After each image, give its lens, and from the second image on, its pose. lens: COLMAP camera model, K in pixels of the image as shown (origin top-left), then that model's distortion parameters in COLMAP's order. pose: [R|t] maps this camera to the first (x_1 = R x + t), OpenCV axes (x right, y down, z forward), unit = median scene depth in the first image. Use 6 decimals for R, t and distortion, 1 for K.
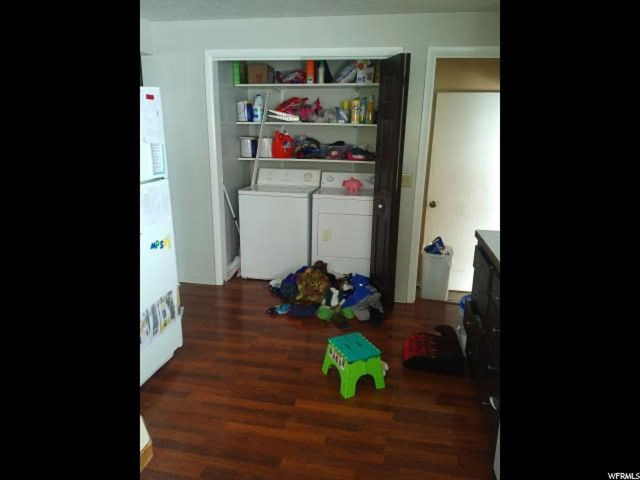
lens RADIAL K [[402.5, 0, 319.3], [0, 402.5, 240.8], [0, 0, 1]] dist [0.005000, -0.000020]
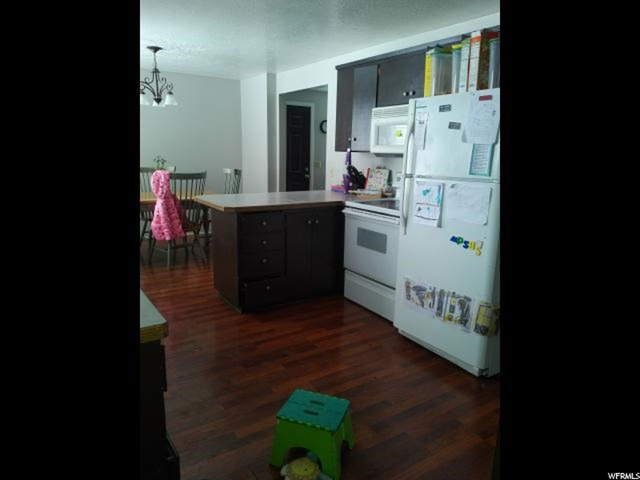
lens RADIAL K [[402.5, 0, 321.2], [0, 402.5, 236.8], [0, 0, 1]] dist [0.005000, -0.000020]
pose [[-0.717839, 0.109937, -0.687474, 0.572485], [-0.210006, 0.907267, 0.364368, -0.306951], [0.663780, 0.405932, -0.628184, 1.426162]]
